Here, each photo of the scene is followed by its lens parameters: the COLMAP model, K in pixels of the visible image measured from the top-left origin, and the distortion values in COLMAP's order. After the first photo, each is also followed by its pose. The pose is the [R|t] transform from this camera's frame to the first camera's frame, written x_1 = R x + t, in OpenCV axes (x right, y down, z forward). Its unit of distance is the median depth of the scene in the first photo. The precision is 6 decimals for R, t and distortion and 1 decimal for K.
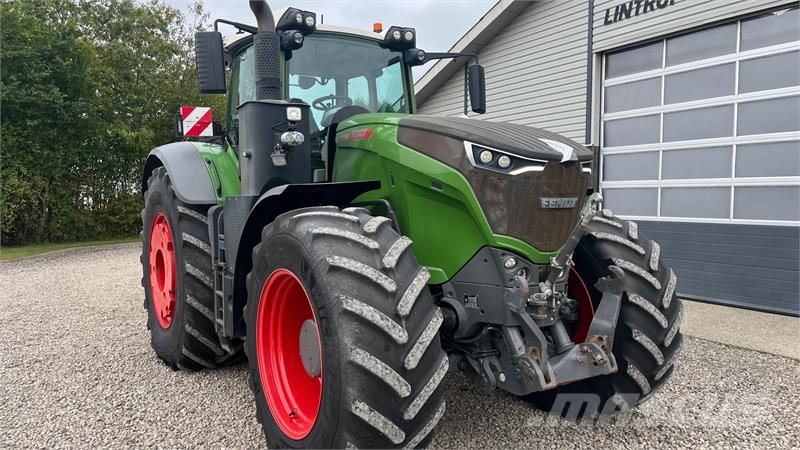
lens RADIAL K [[603.8, 0, 404.9], [0, 603.8, 227.7], [0, 0, 1]] dist [0.064827, -0.075426]
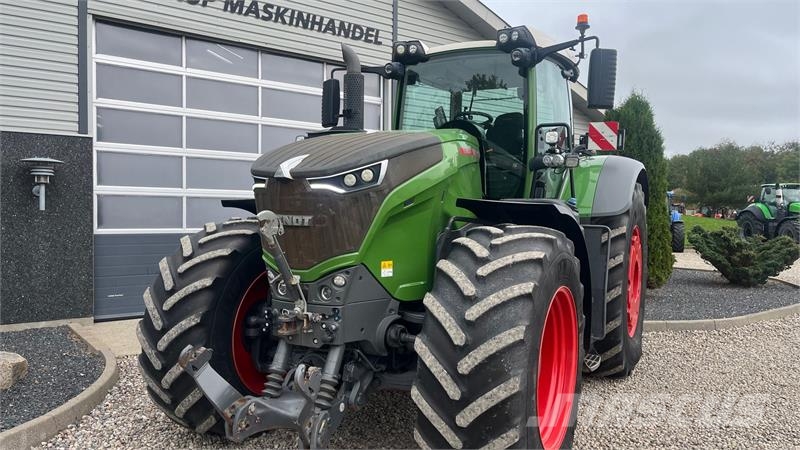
lens RADIAL K [[603.8, 0, 400.3], [0, 603.8, 224.3], [0, 0, 1]] dist [0.064827, -0.075426]
pose [[-0.098366, -0.025210, 0.994831, -0.546206], [0.037045, 0.998893, 0.028976, -0.040334], [-0.994461, 0.039704, -0.097323, 0.796587]]
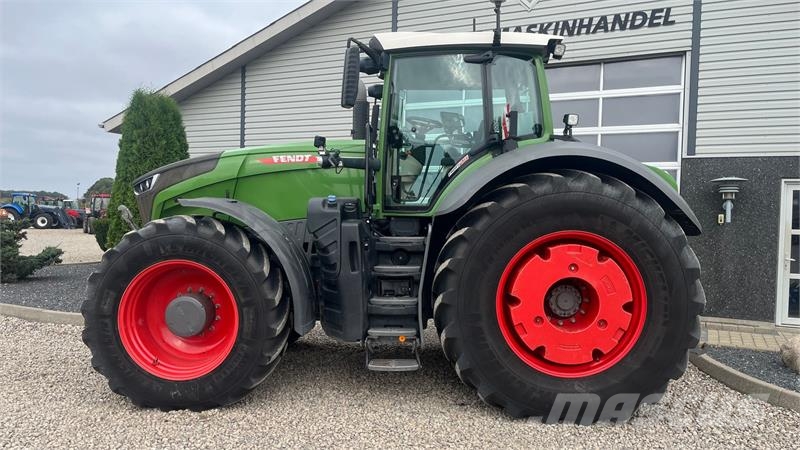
lens RADIAL K [[603.8, 0, 391.4], [0, 603.8, 227.9], [0, 0, 1]] dist [0.064827, -0.075426]
pose [[0.847084, 0.005630, 0.531429, -0.298988], [0.003930, 0.999850, -0.016858, -0.004156], [-0.531445, 0.016369, 0.846935, 0.119742]]
